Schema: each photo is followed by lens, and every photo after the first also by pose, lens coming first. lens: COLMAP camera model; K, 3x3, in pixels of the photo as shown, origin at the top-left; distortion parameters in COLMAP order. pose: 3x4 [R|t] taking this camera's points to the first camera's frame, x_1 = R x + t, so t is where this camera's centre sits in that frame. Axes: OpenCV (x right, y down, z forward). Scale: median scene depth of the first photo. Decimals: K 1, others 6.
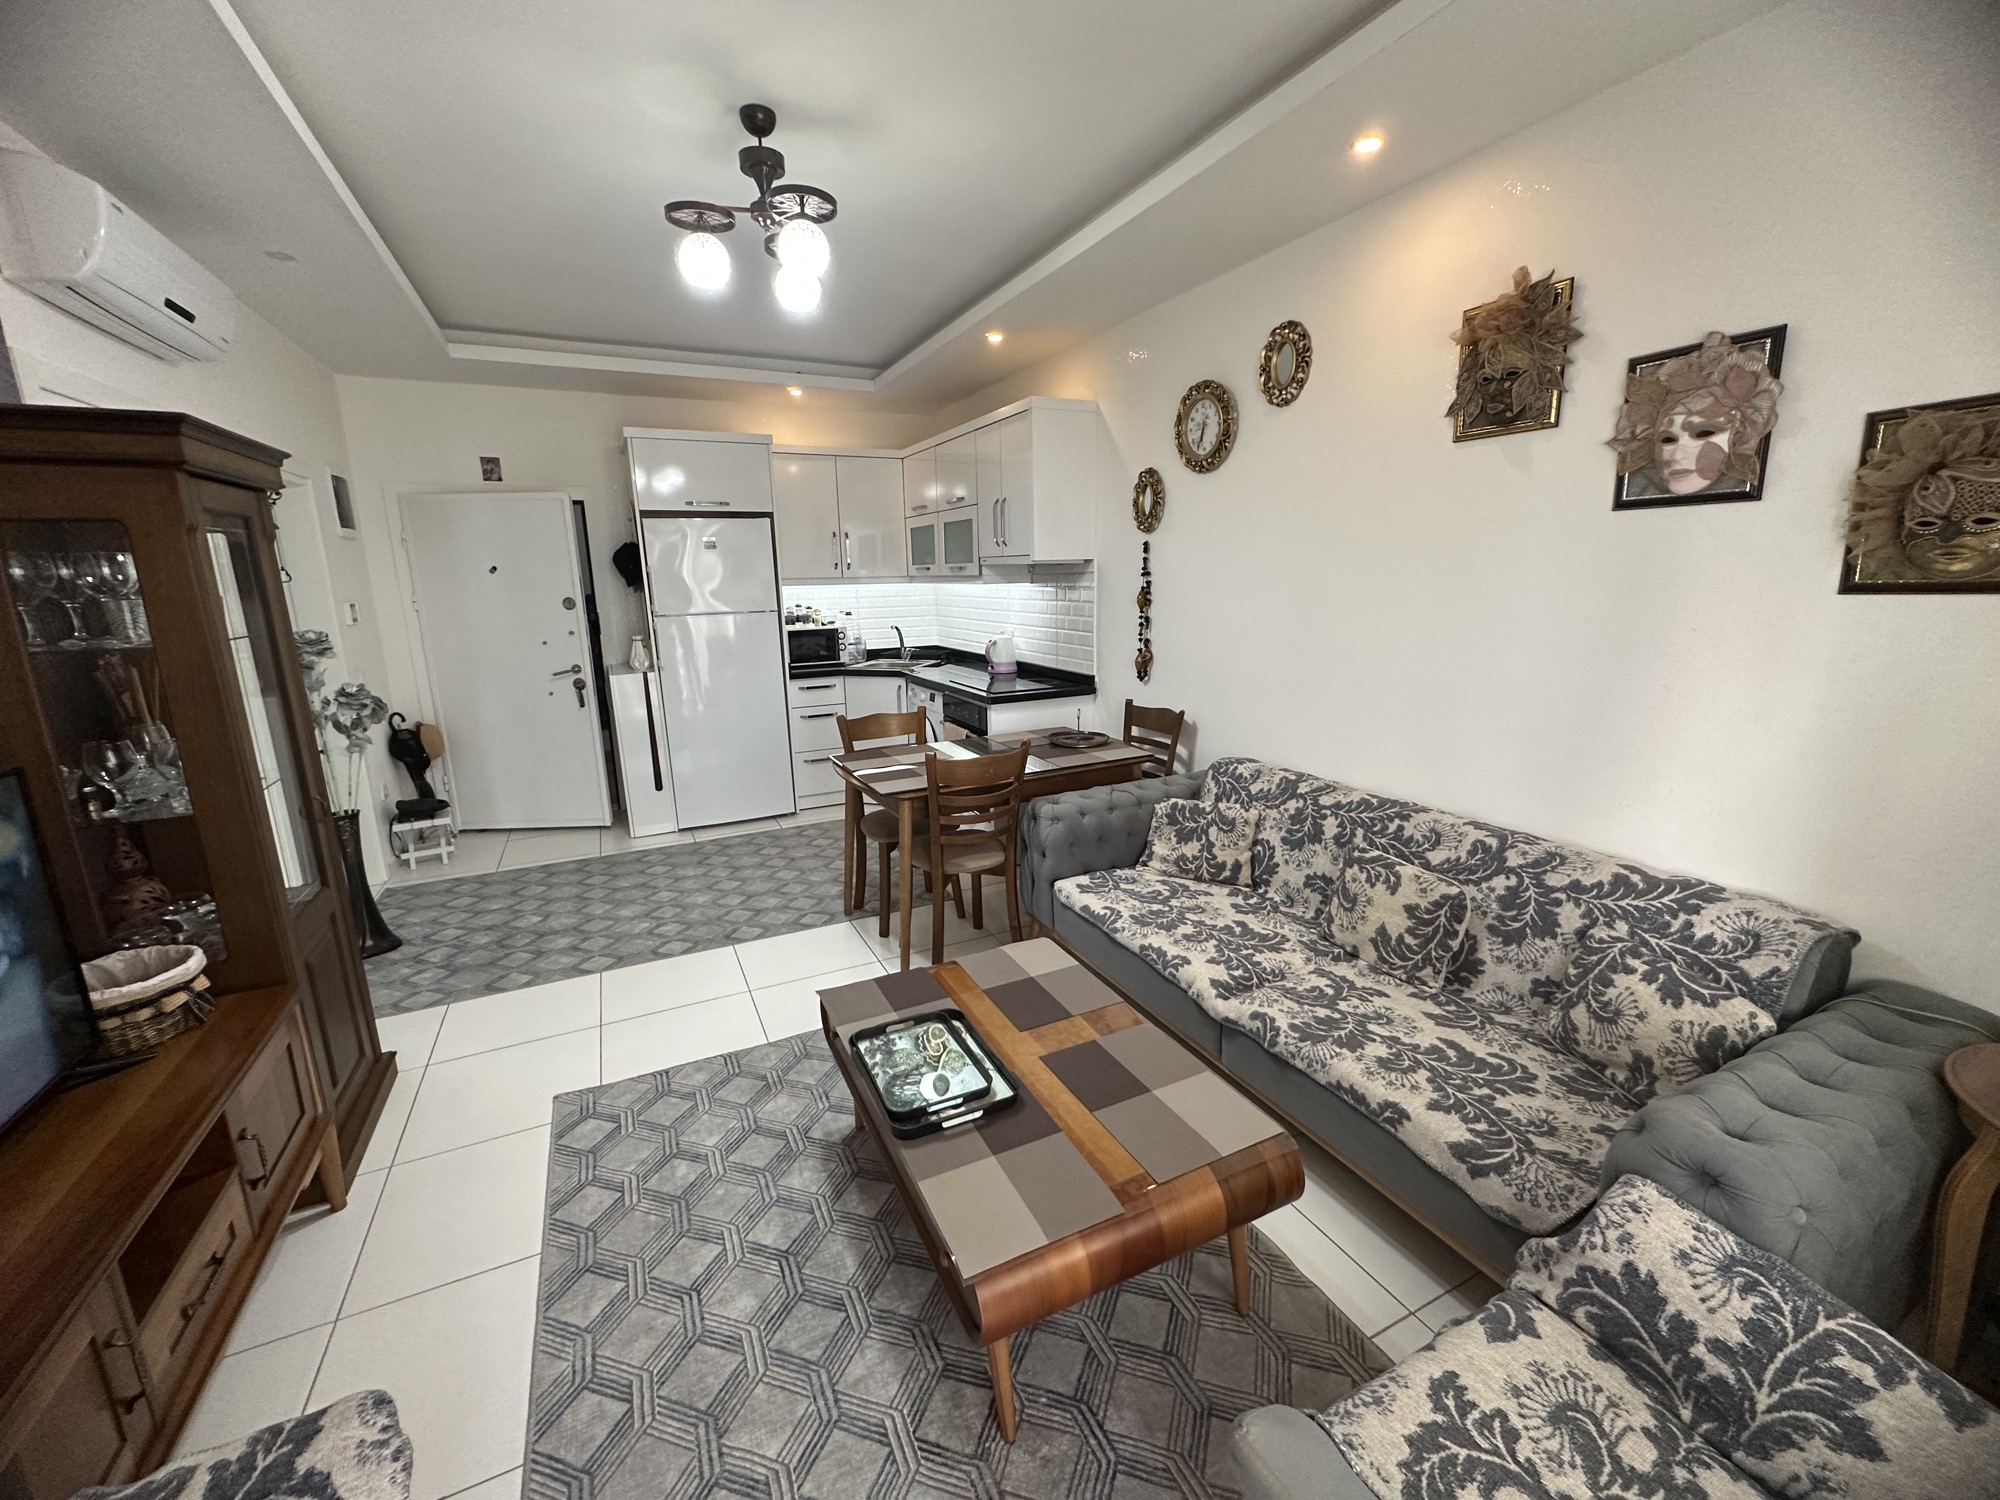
lens RADIAL K [[798.5, 0, 1001.3], [0, 798.5, 750.6], [0, 0, 1]] dist [-0.004332, 0.001130]
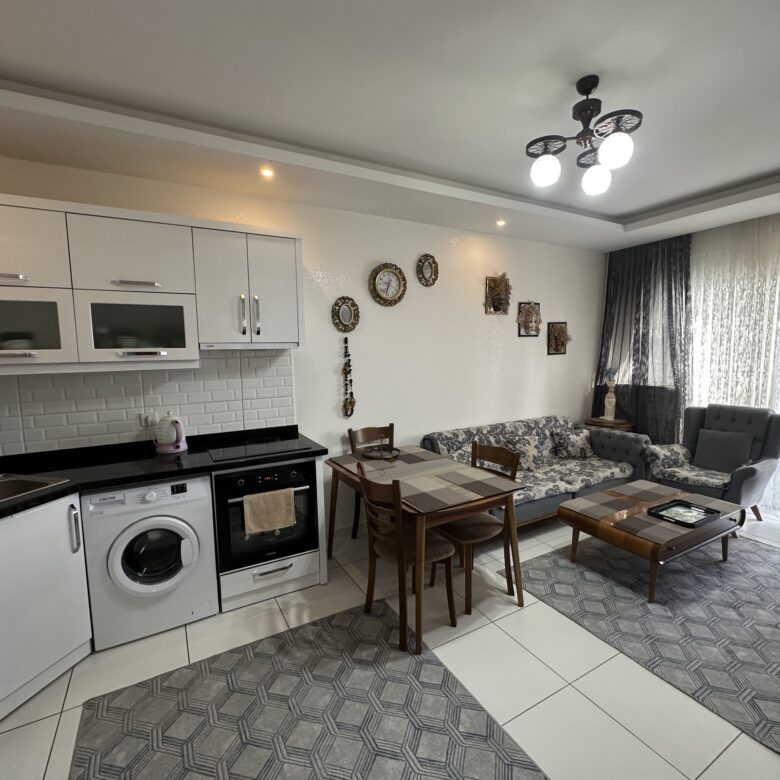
lens RADIAL K [[414.7, 0, 390.9], [0, 414.7, 388.6], [0, 0, 1]] dist [-0.004467, 0.001511]
pose [[-0.055375, -0.078070, 0.995409, -1.019333], [0.235550, 0.967778, 0.089007, -0.293806], [-0.970283, 0.239397, -0.035201, 1.343057]]
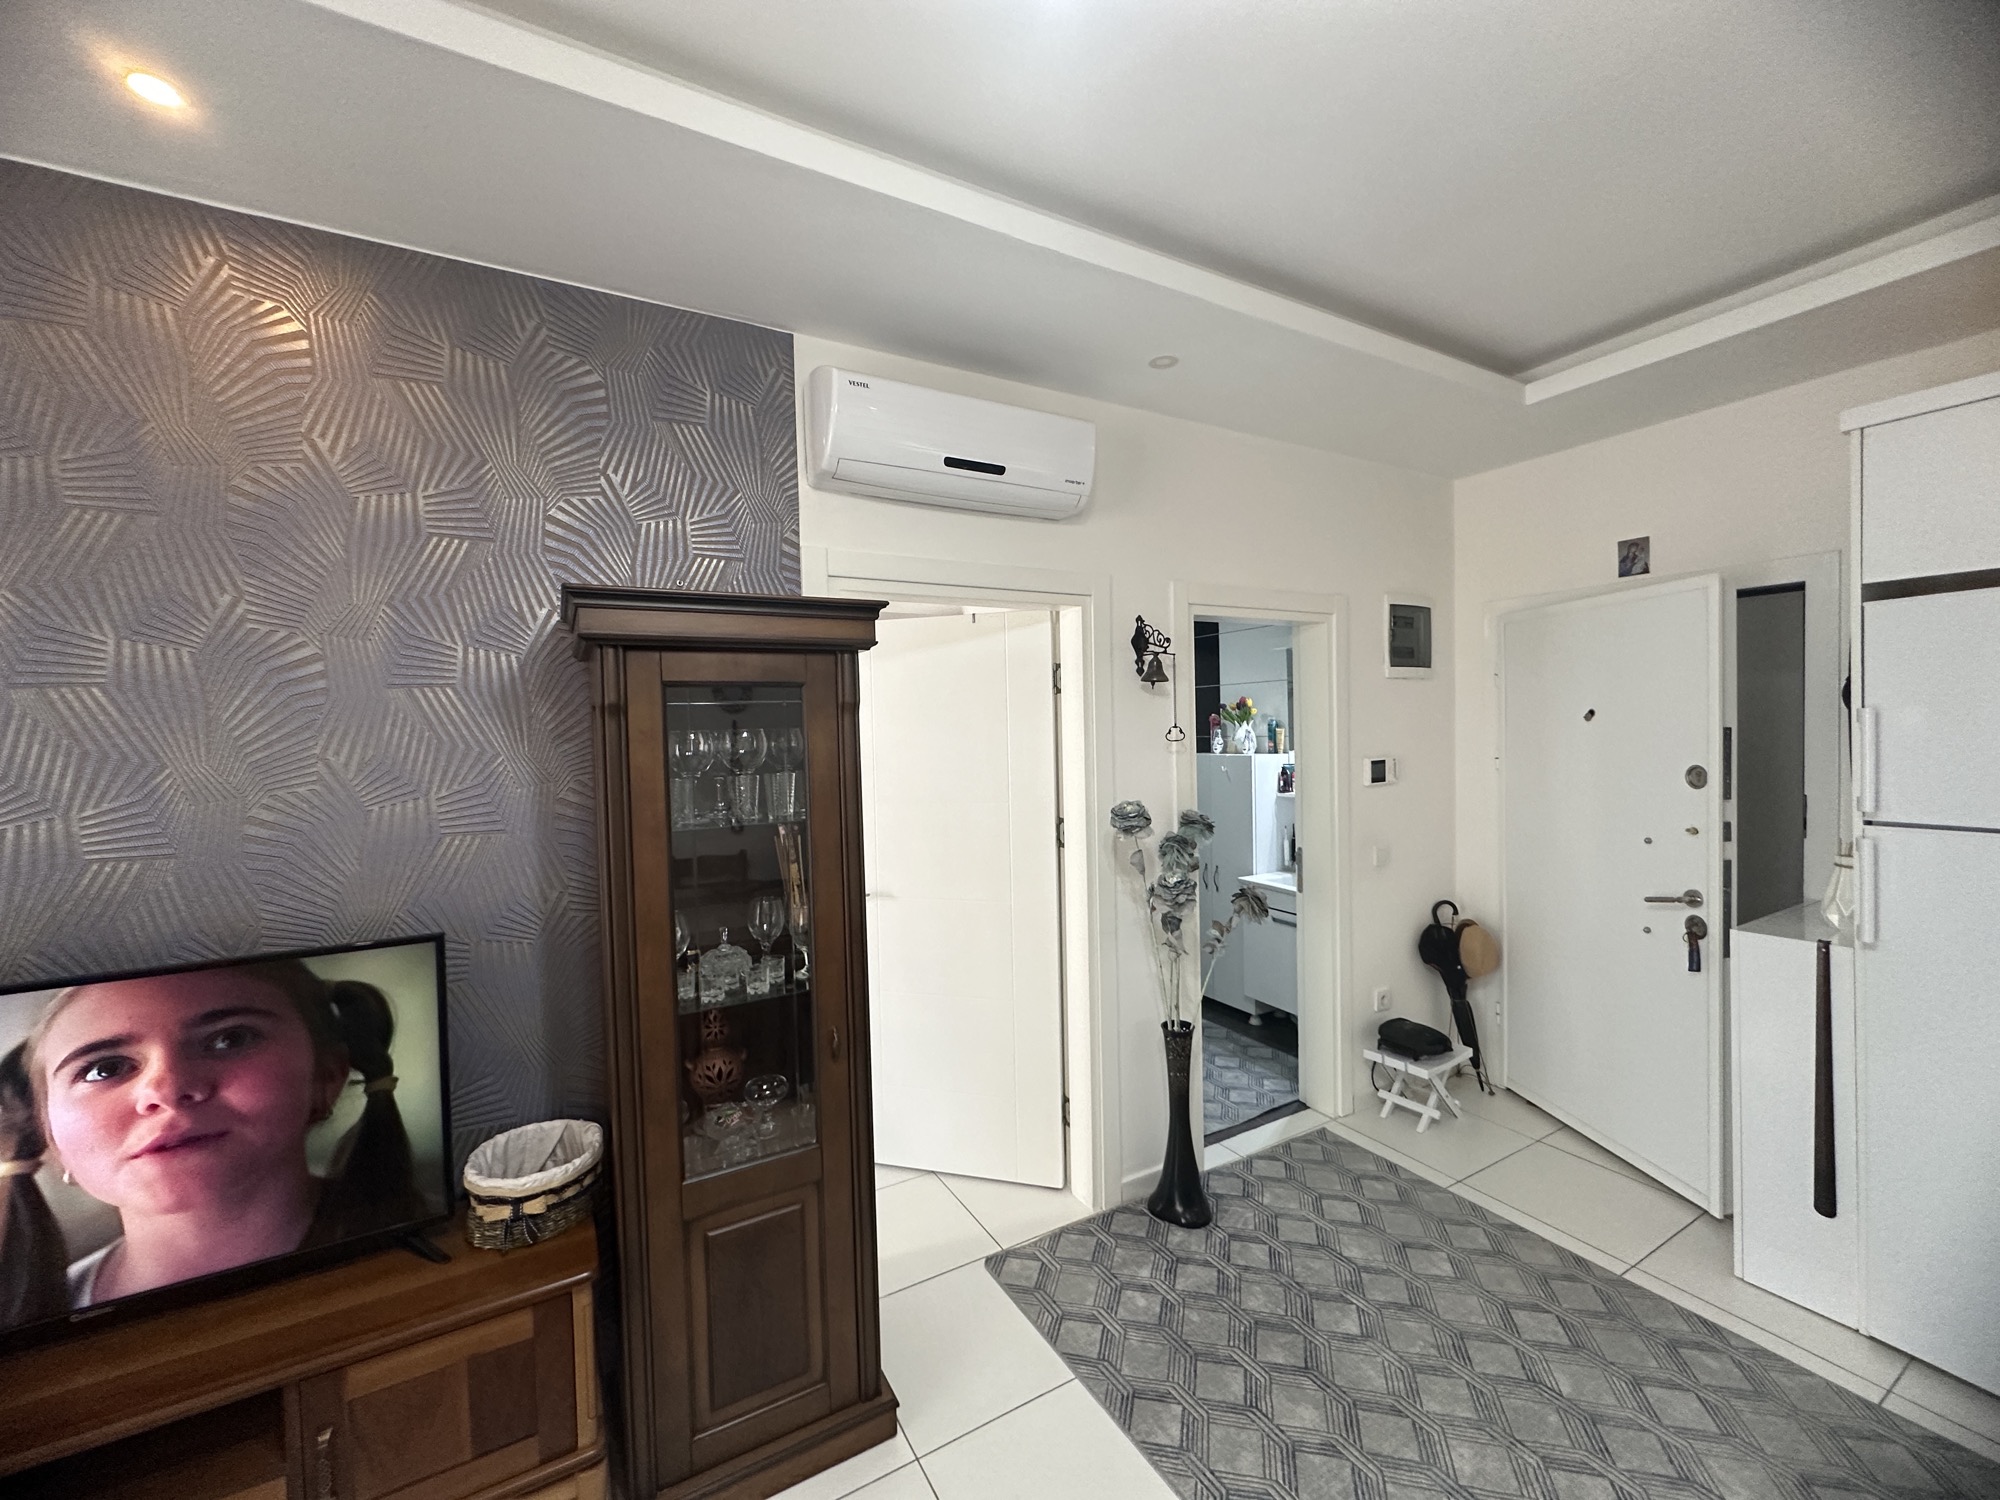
lens RADIAL K [[798.5, 0, 999.4], [0, 798.5, 745.9], [0, 0, 1]] dist [-0.004332, 0.001130]
pose [[0.060699, 0.041145, -0.997308, -0.067100], [-0.196878, 0.980015, 0.028449, -0.225190], [0.978547, 0.194621, 0.067587, 0.884060]]
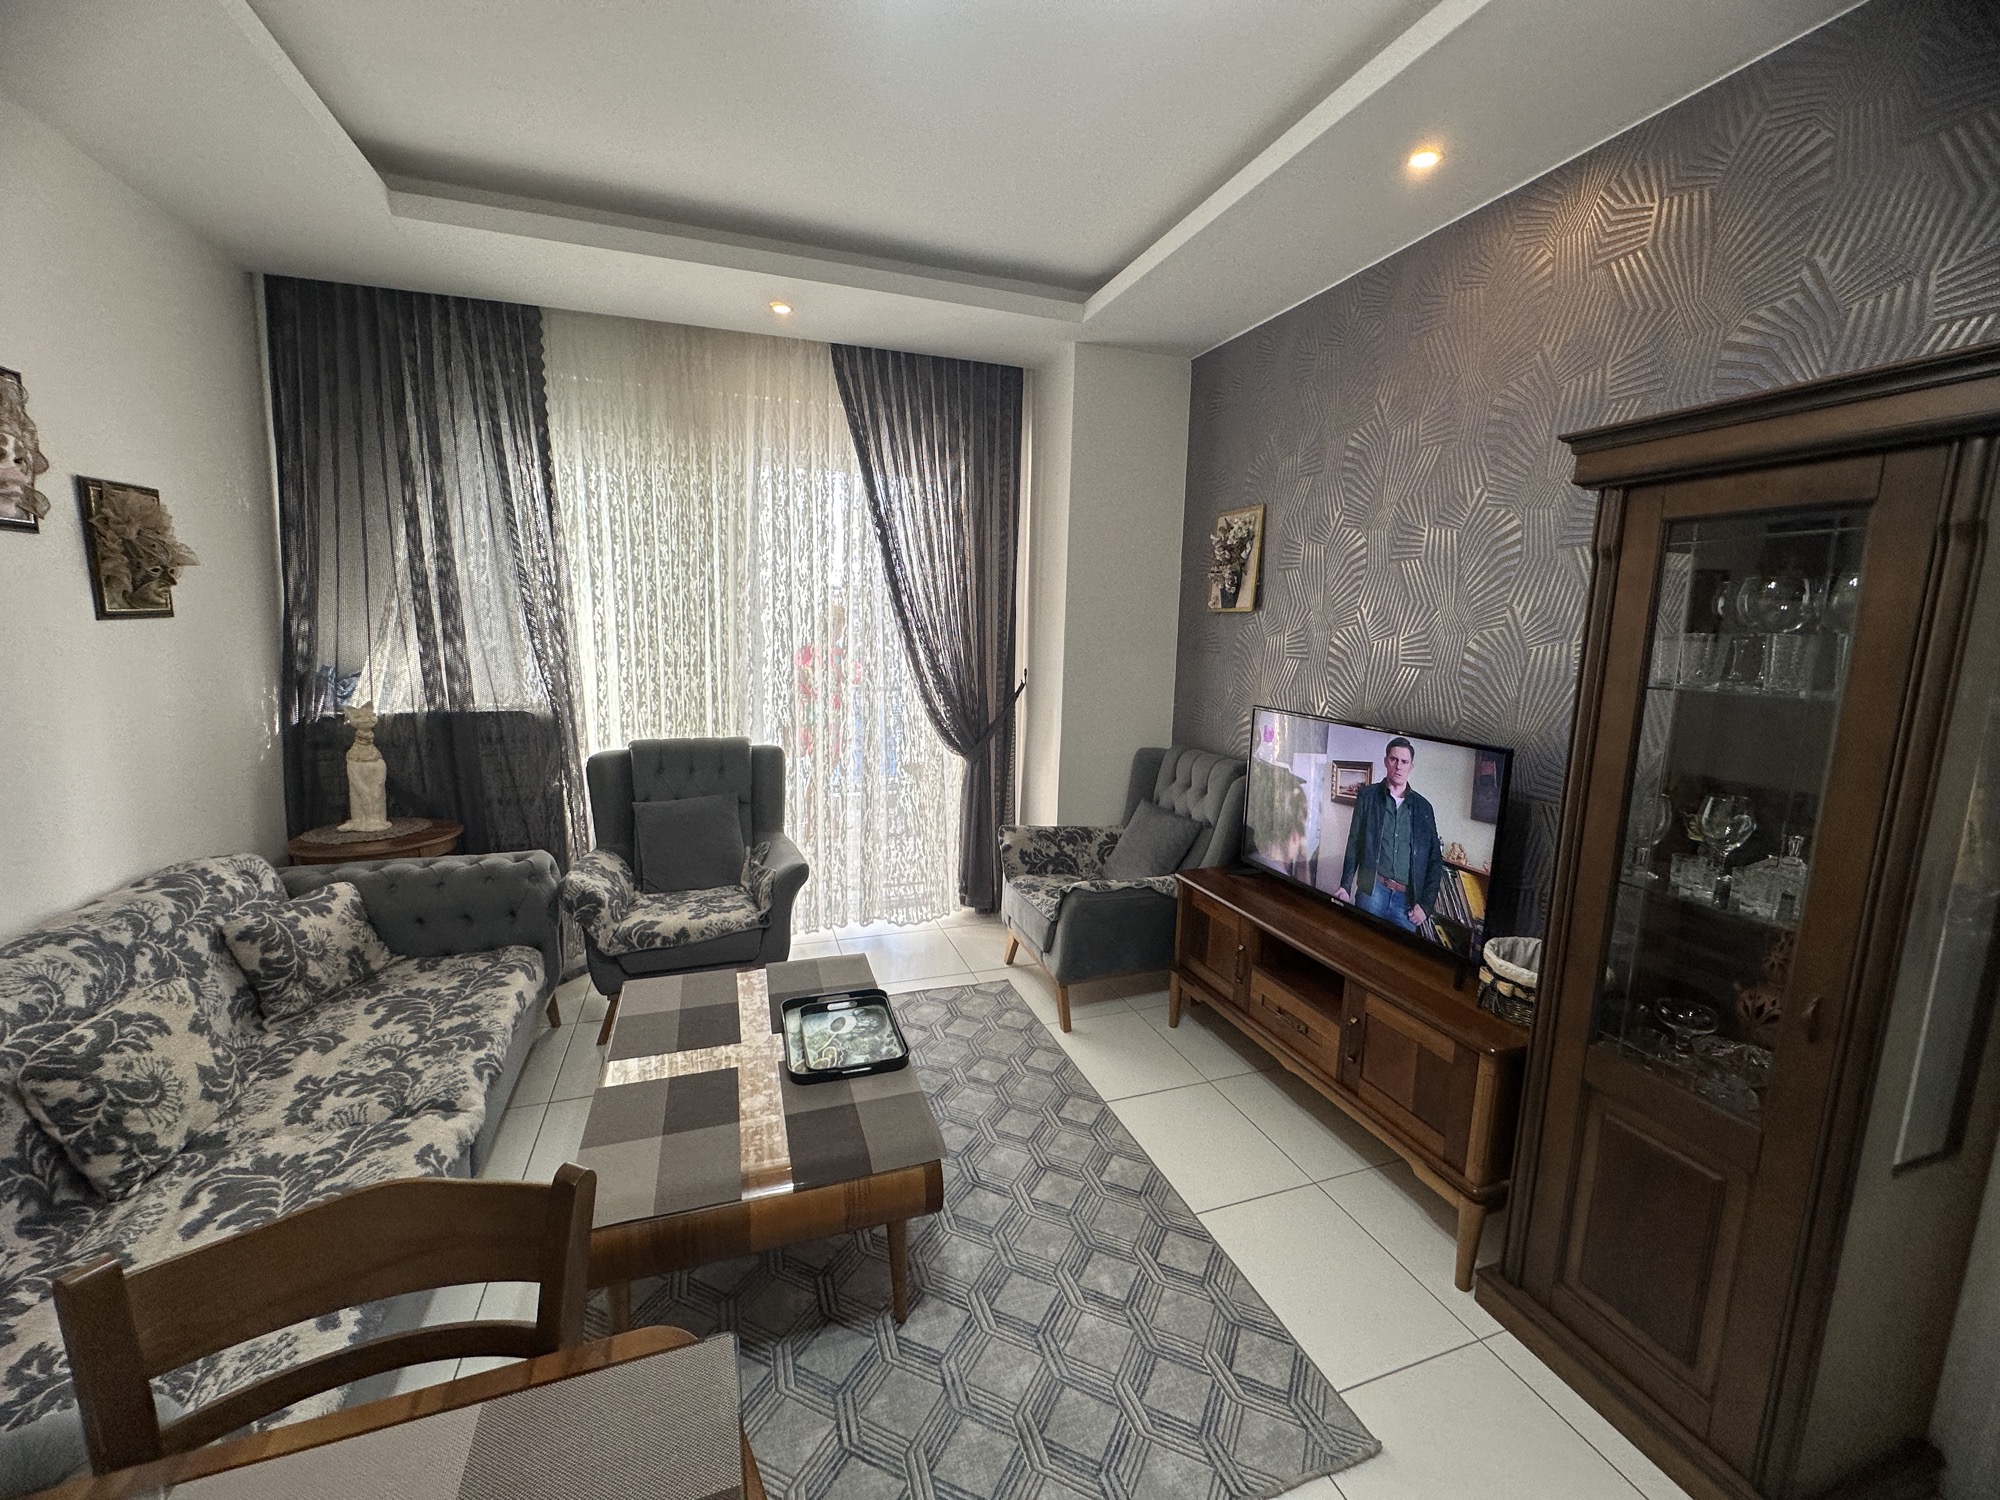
lens RADIAL K [[798.5, 0, 998.4], [0, 798.5, 746.8], [0, 0, 1]] dist [-0.004332, 0.001130]
pose [[-0.992734, -0.022004, 0.118298, -0.296410], [0.022710, 0.931205, 0.363787, -0.268254], [-0.118165, 0.363830, -0.923940, 1.272220]]
